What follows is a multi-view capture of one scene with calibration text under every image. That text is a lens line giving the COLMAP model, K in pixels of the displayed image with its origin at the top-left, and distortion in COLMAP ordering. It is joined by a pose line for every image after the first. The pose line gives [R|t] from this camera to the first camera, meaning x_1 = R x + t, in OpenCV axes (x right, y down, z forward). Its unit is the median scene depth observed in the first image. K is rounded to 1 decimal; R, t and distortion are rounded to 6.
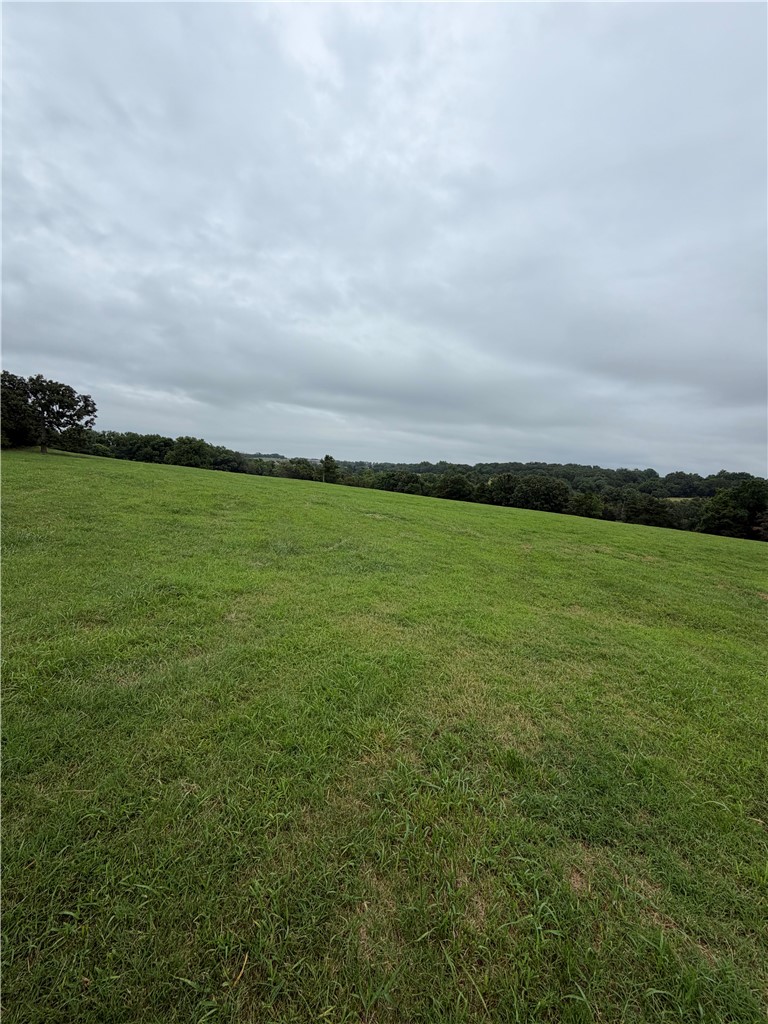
lens RADIAL K [[407.2, 0, 384.0], [0, 407.2, 512.0], [0, 0, 1]] dist [0.000660, 0.000025]
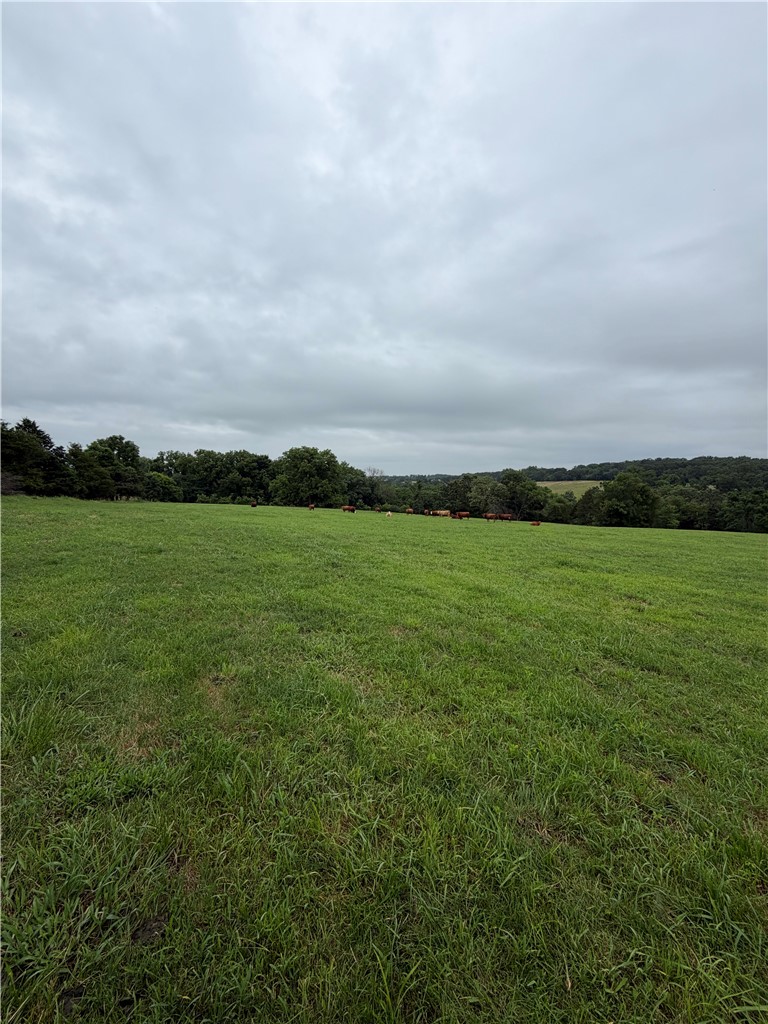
lens RADIAL K [[407.2, 0, 384.0], [0, 407.2, 512.0], [0, 0, 1]] dist [0.000660, 0.000025]
pose [[0.993216, -0.068841, -0.093713, -0.109409], [0.065576, 0.997143, -0.037486, -0.022815], [0.096025, 0.031087, 0.994893, 0.153039]]
